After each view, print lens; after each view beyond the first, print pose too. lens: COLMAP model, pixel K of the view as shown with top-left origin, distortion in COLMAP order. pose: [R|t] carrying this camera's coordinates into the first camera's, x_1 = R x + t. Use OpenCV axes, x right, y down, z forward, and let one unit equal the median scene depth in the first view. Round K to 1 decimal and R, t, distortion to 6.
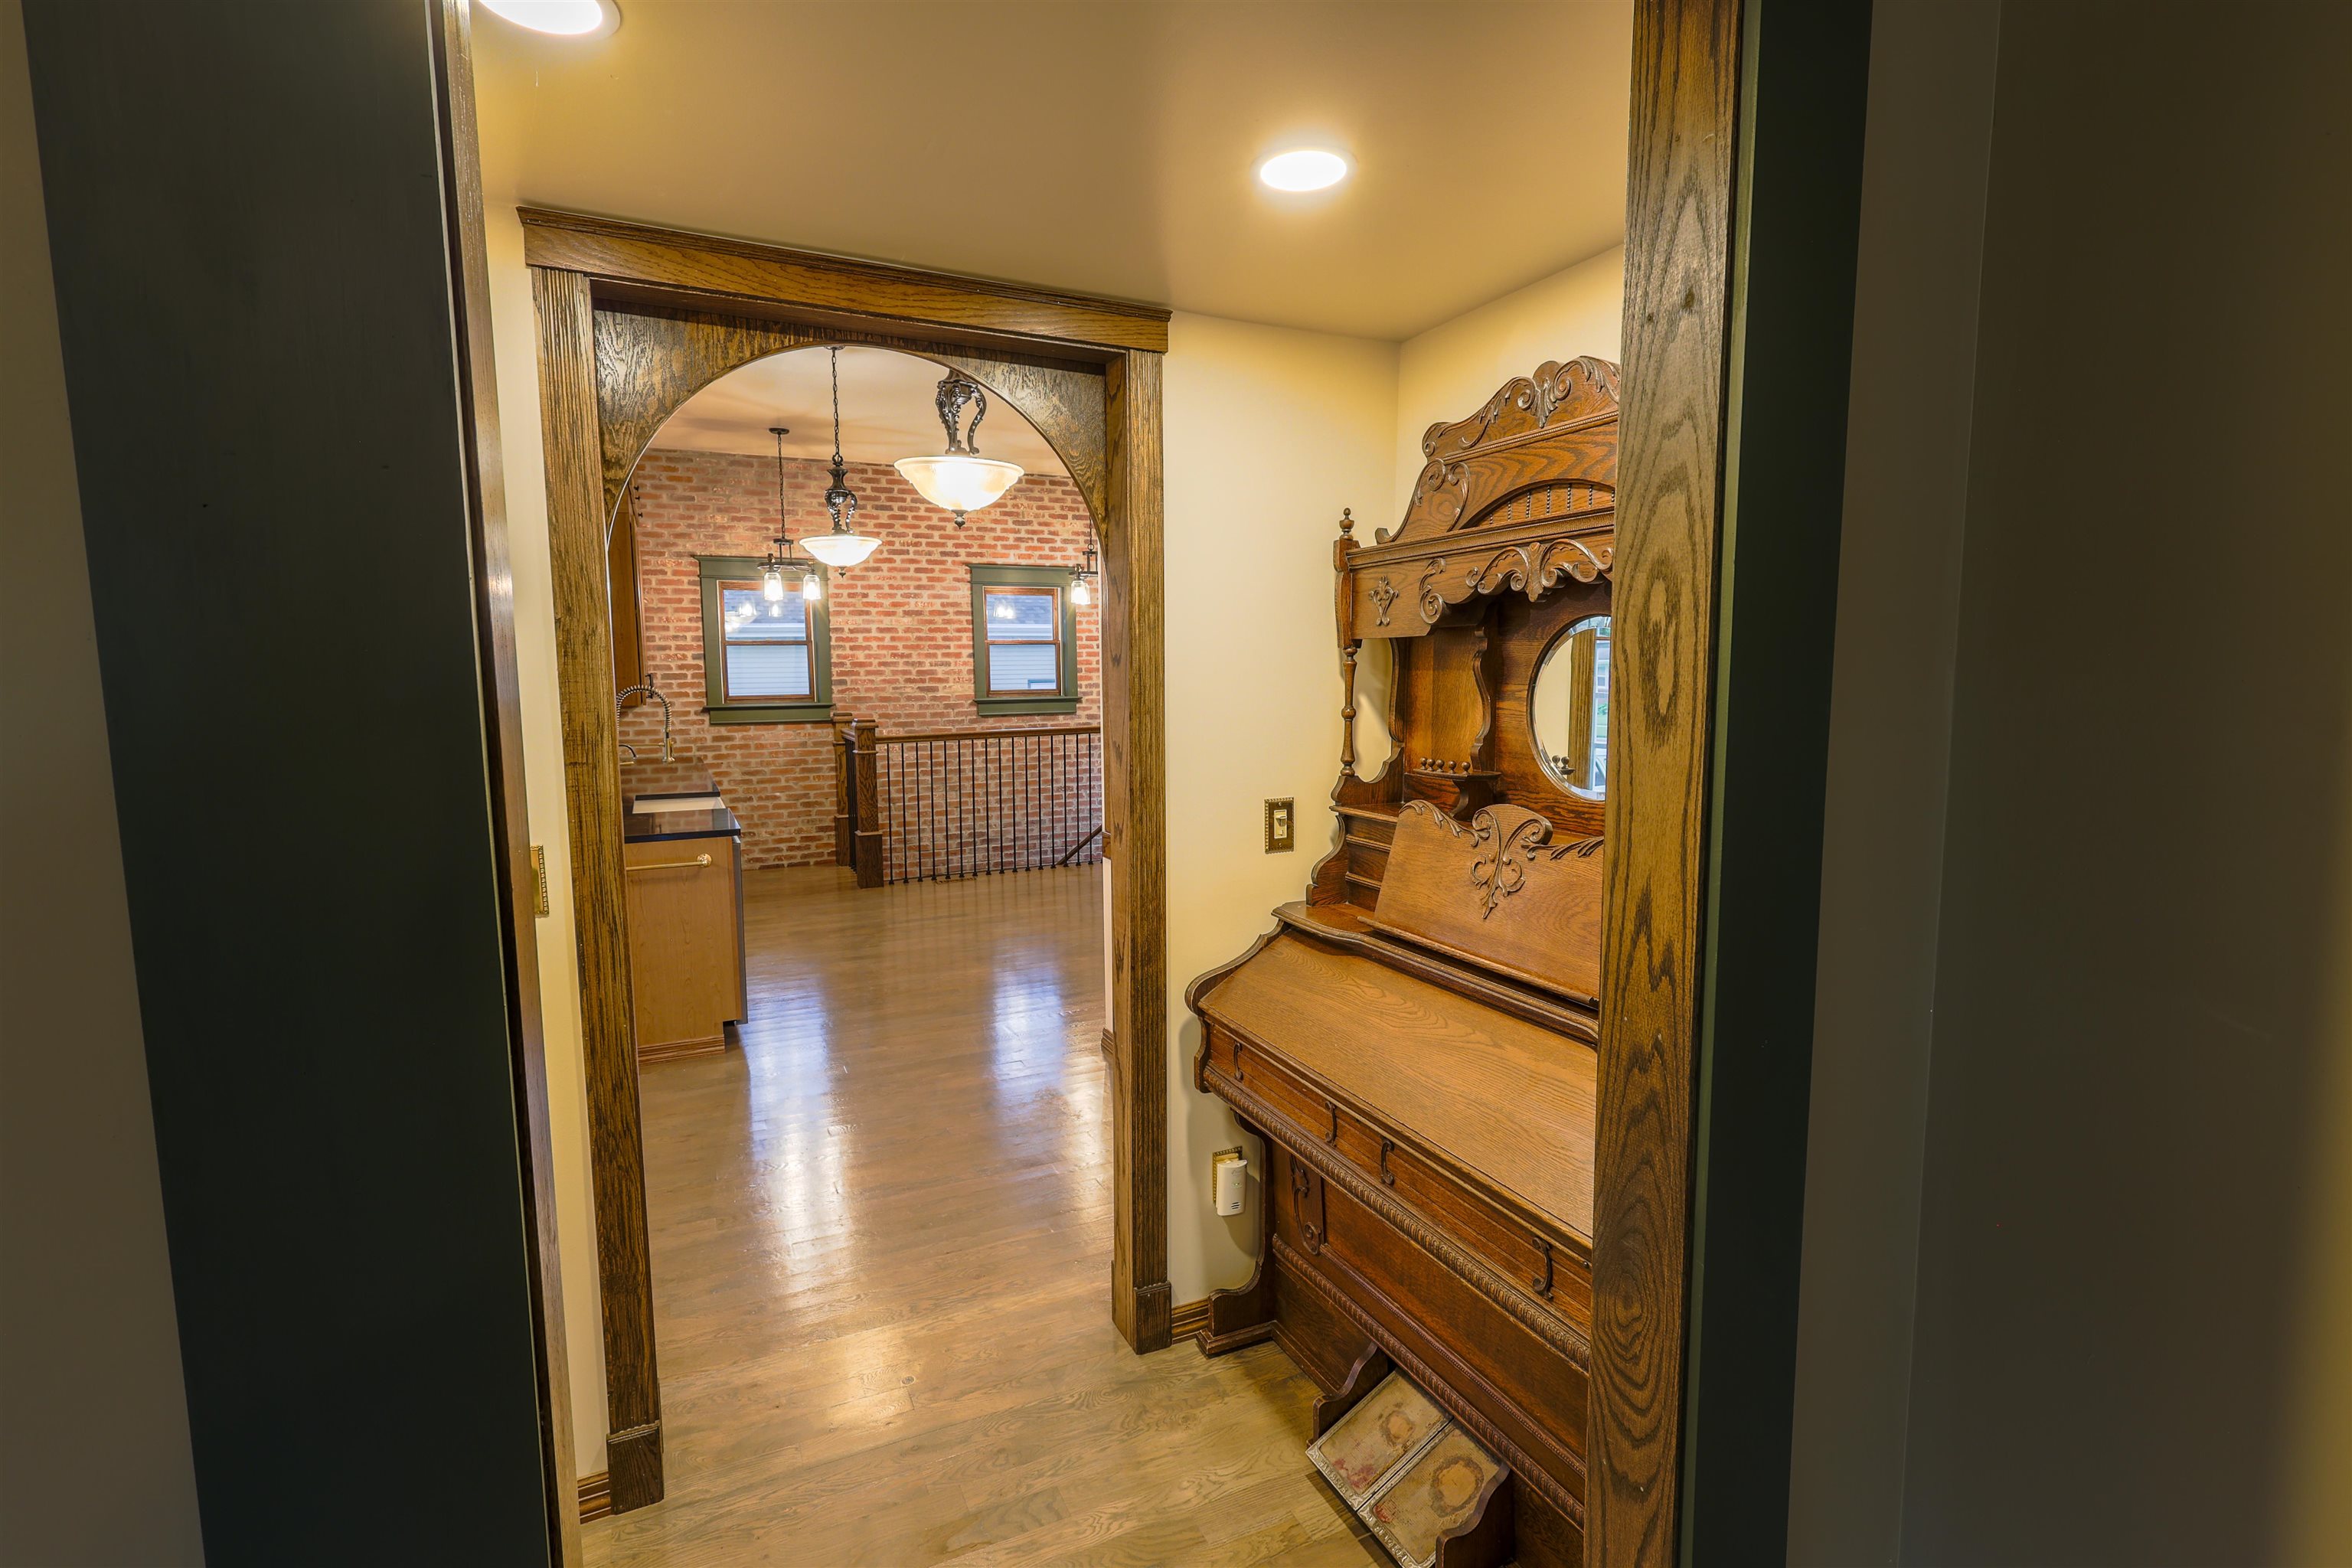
lens RADIAL K [[1086.7, 0, 1177.2], [0, 1086.7, 779.2], [0, 0, 1]] dist [0.000864, 0.000820]
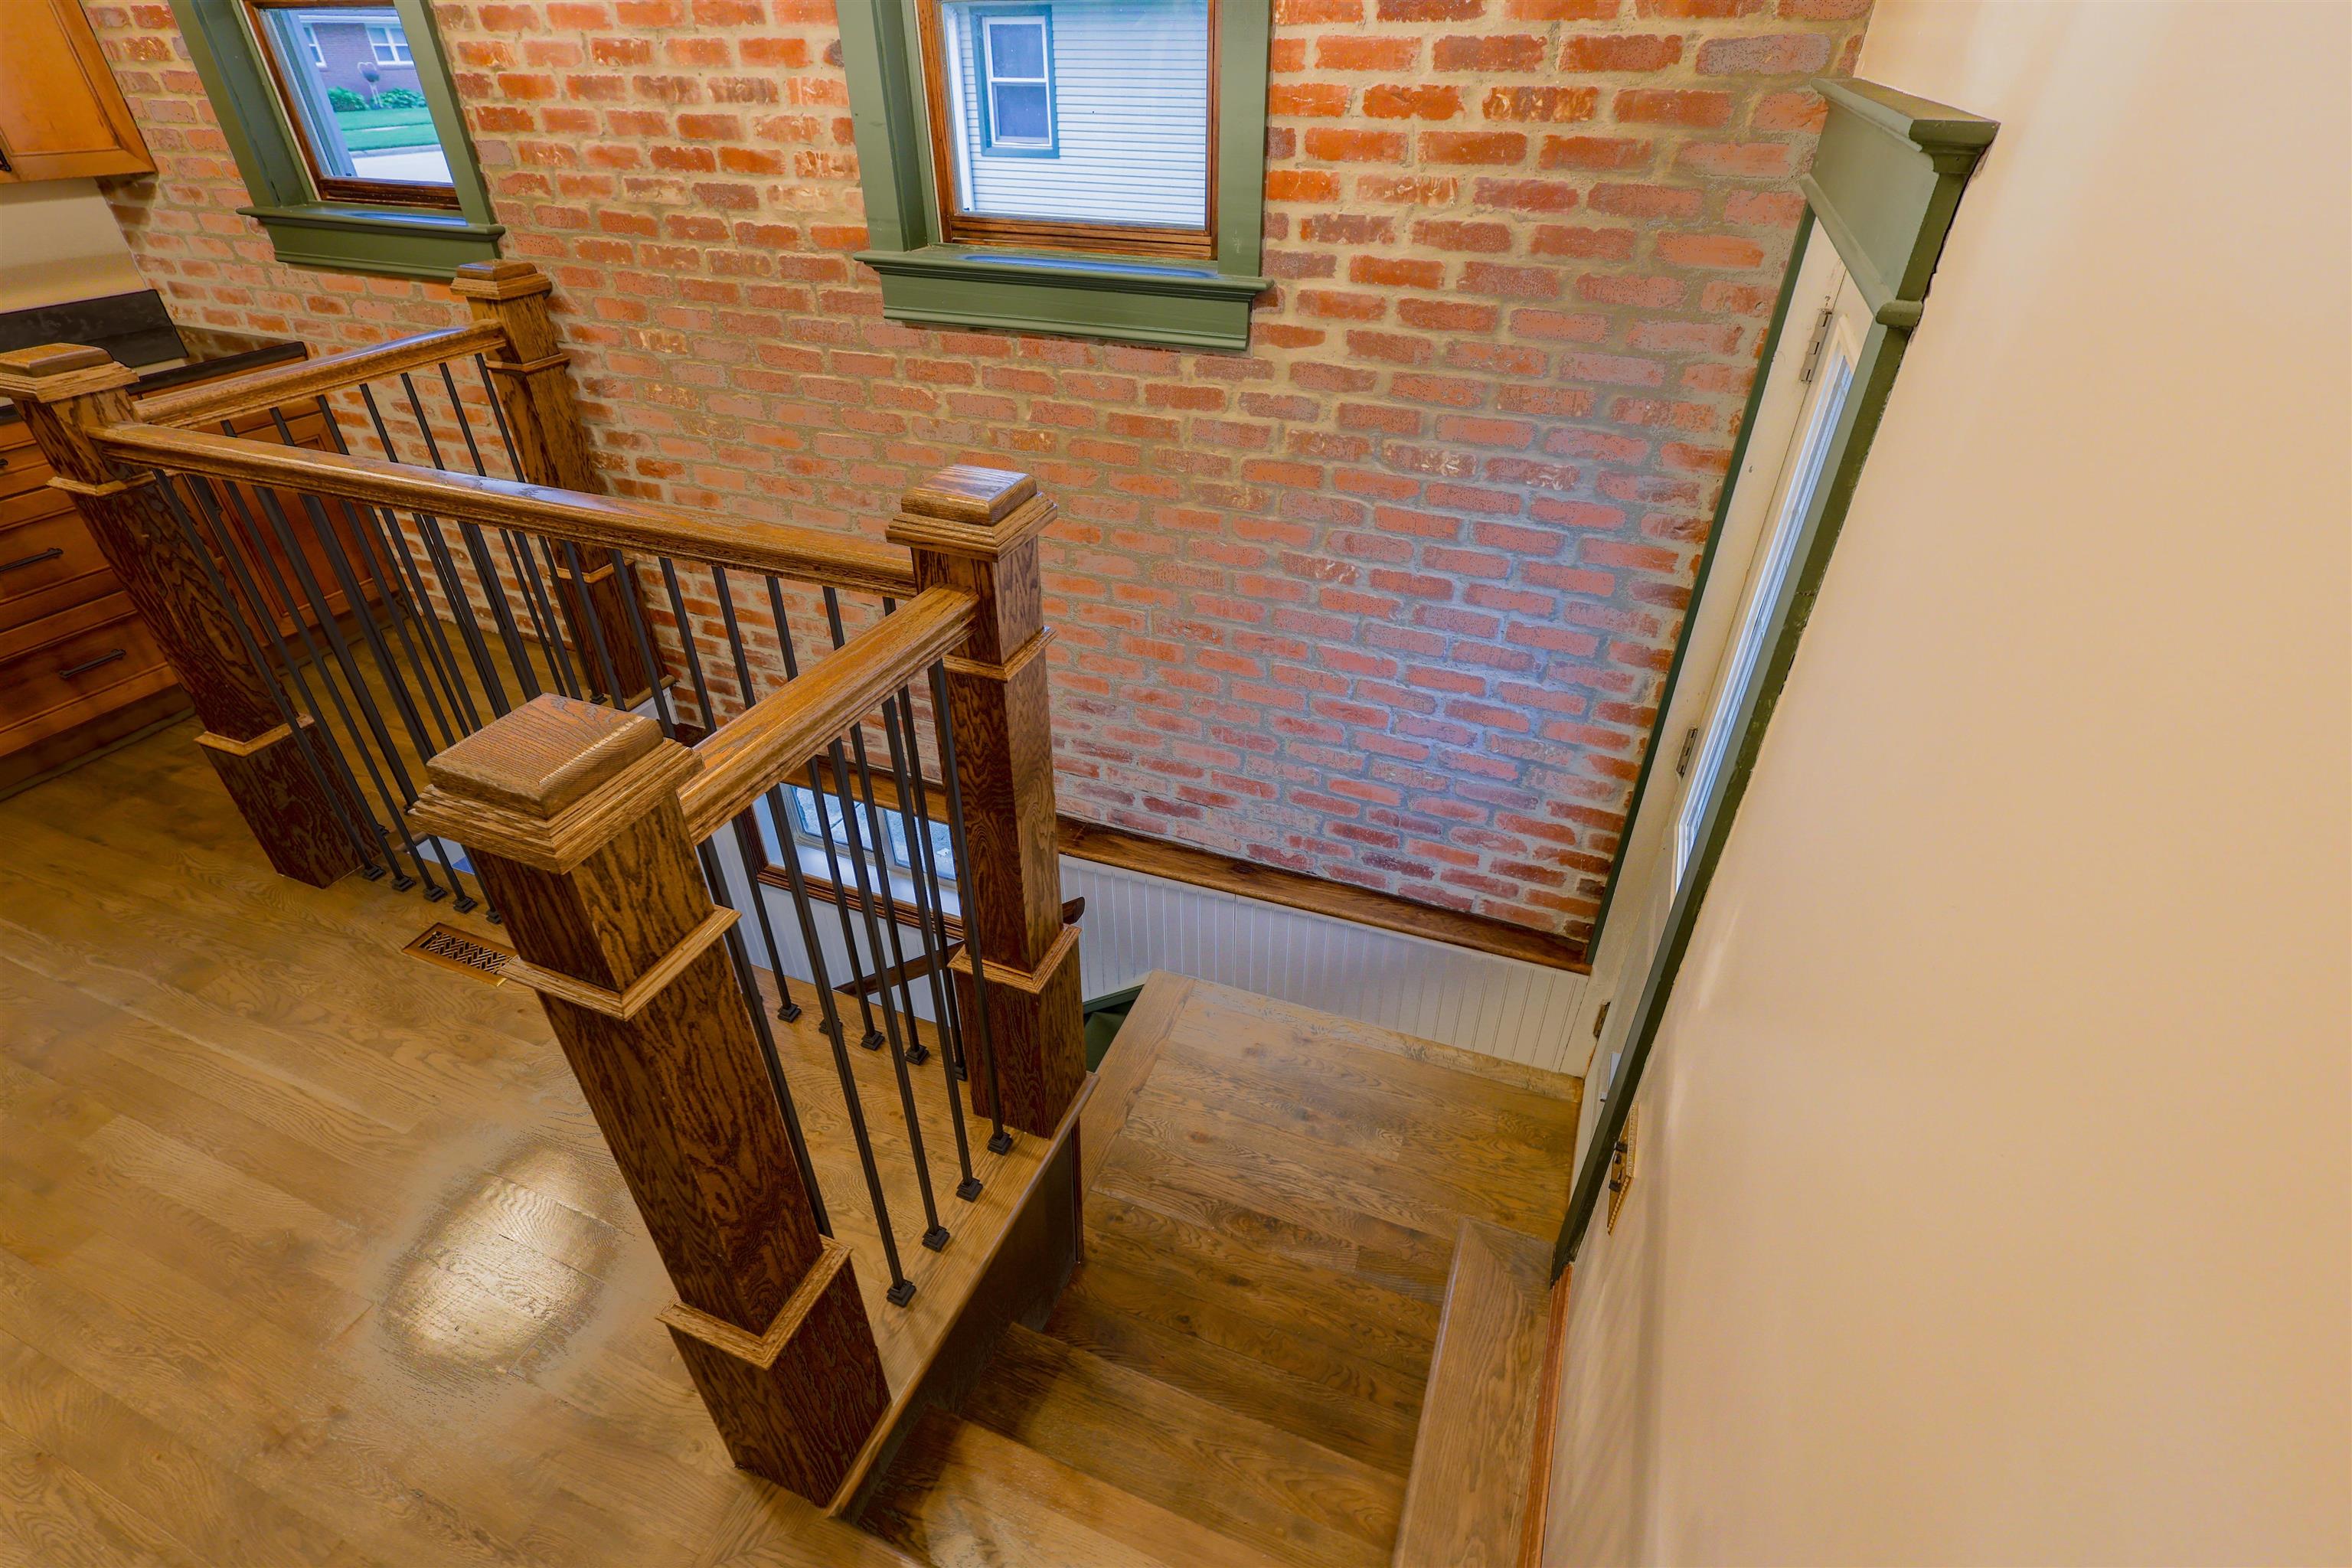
lens RADIAL K [[1086.7, 0, 1174.3], [0, 1086.7, 775.2], [0, 0, 1]] dist [0.000864, 0.000820]
pose [[0.677832, 0.420396, -0.603168, 0.083454], [-0.083600, 0.859144, 0.504858, -0.109300], [0.730448, -0.291784, 0.617500, 0.895507]]
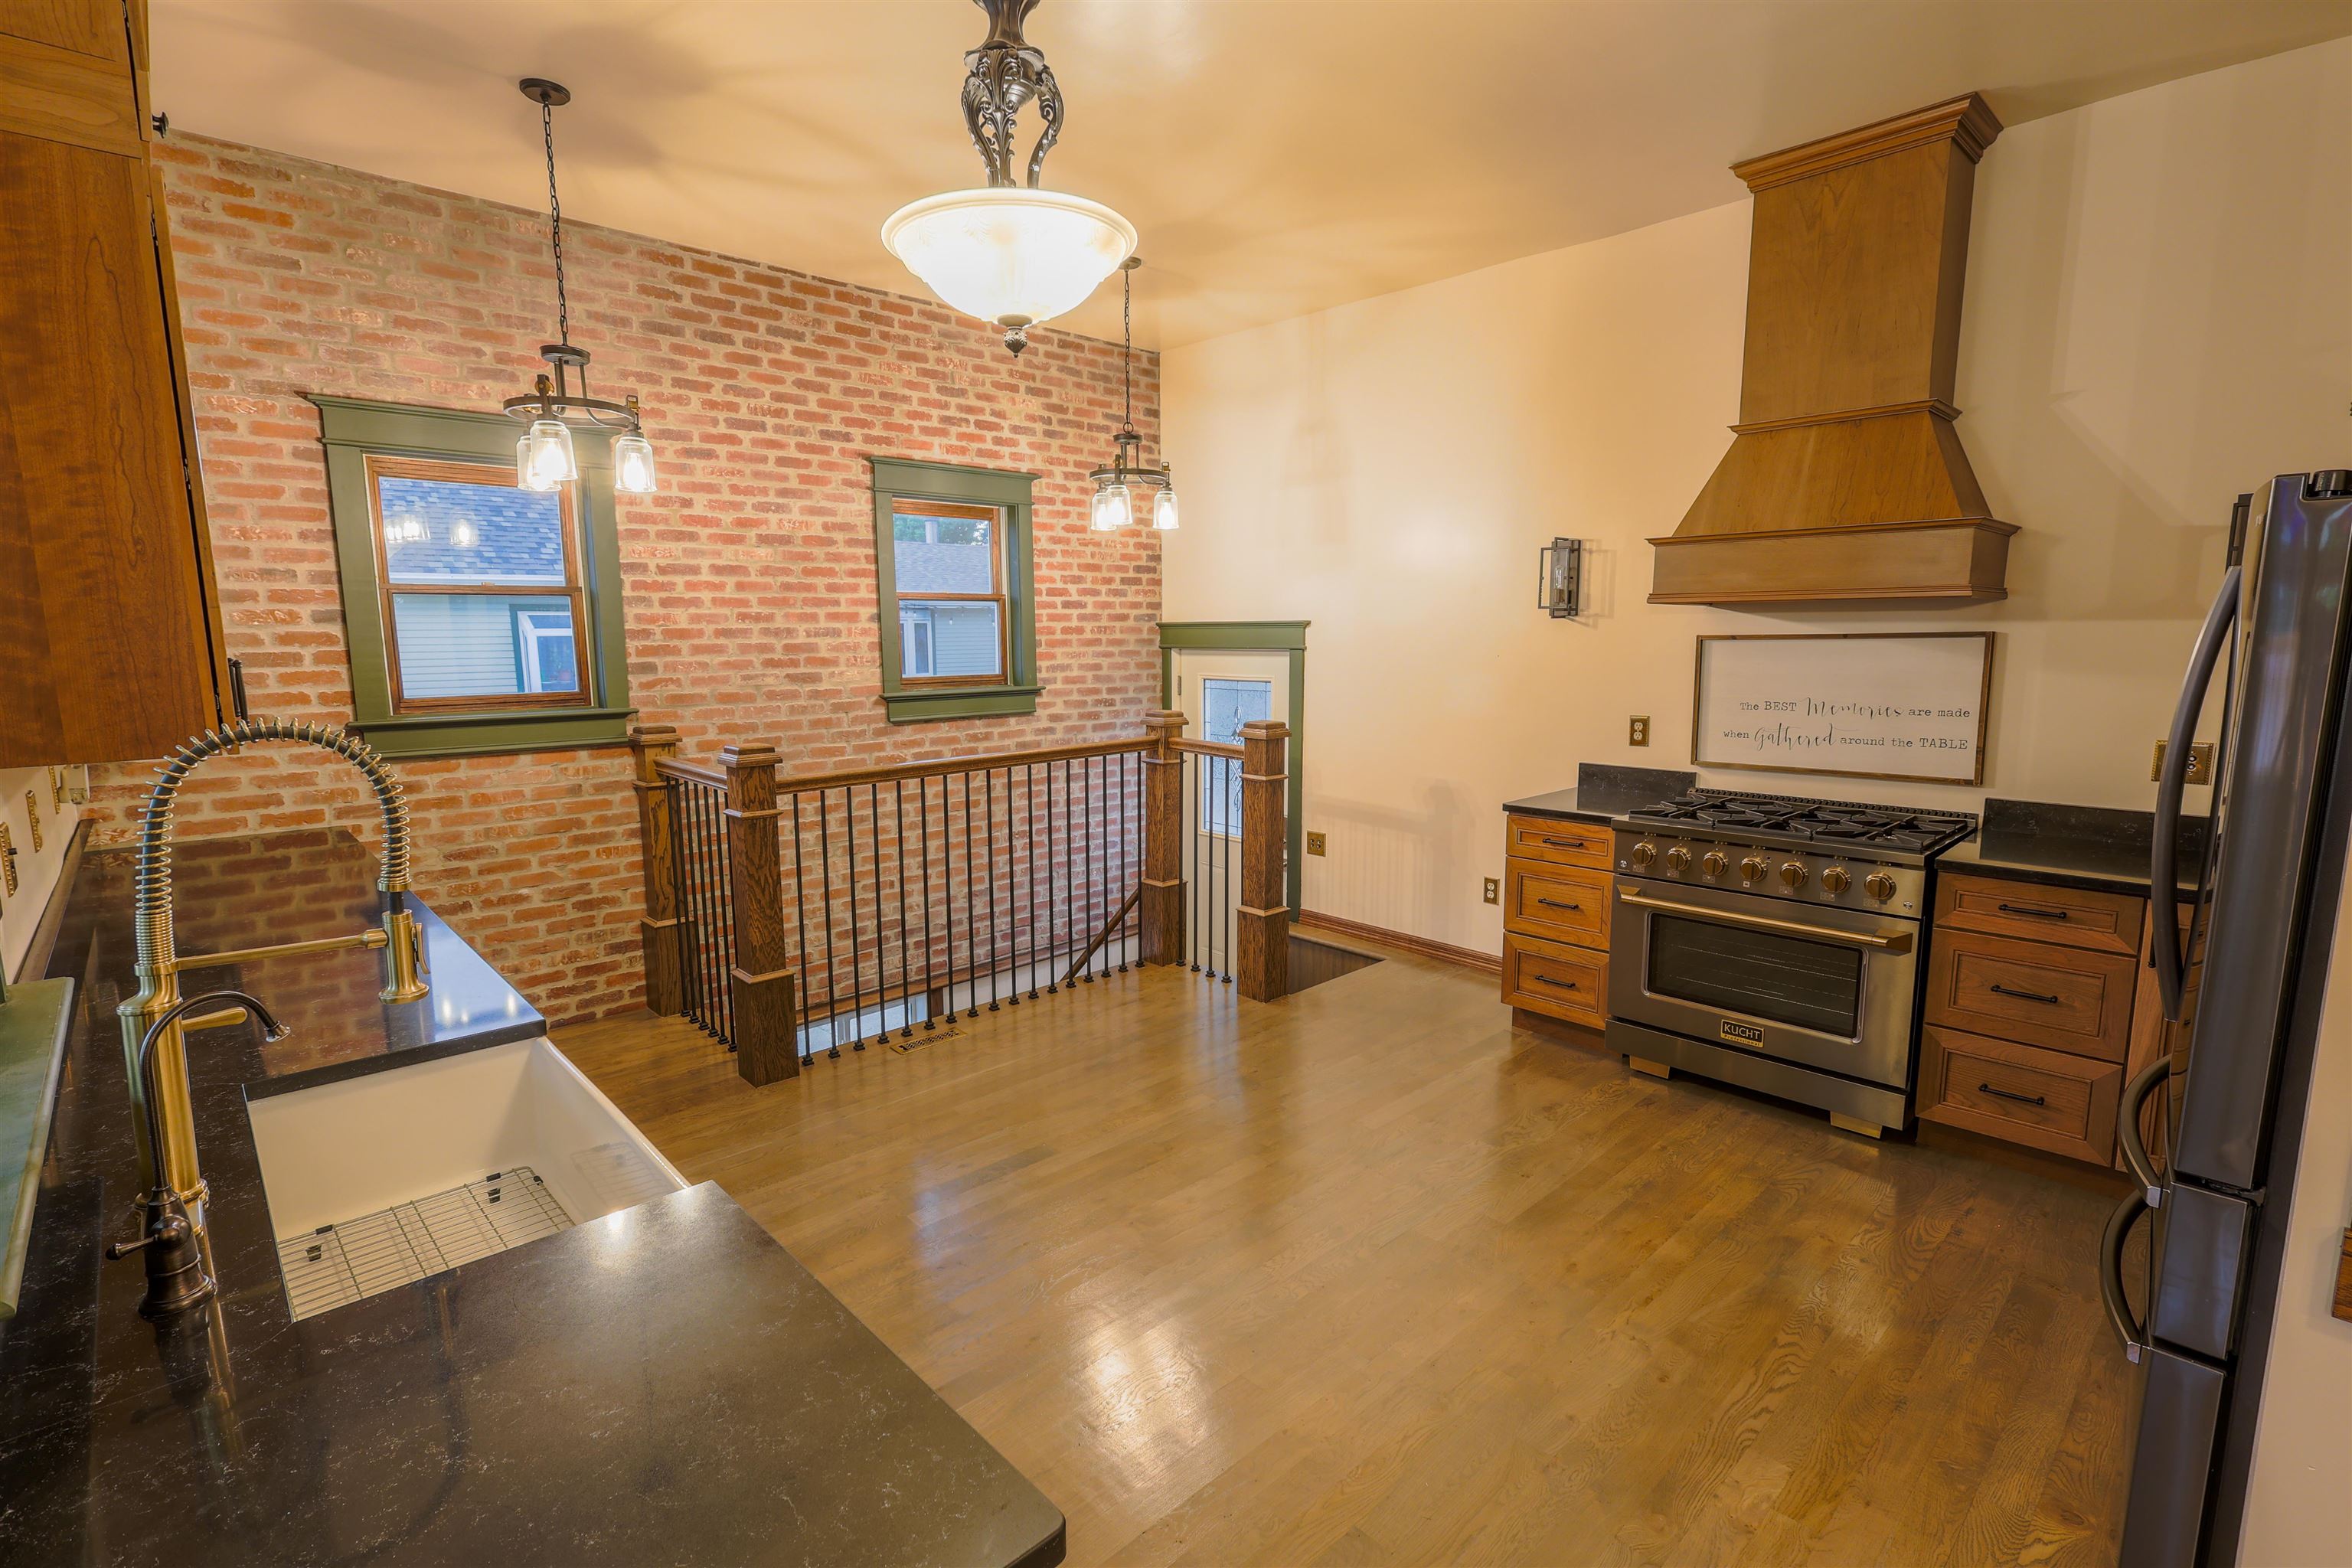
lens RADIAL K [[1086.7, 0, 1175.3], [0, 1086.7, 786.2], [0, 0, 1]] dist [0.000864, 0.000820]
pose [[0.951915, -0.042442, 0.303409, -0.226476], [0.032713, 0.998777, 0.037077, -0.043165], [-0.304611, -0.025369, 0.952139, 0.420234]]
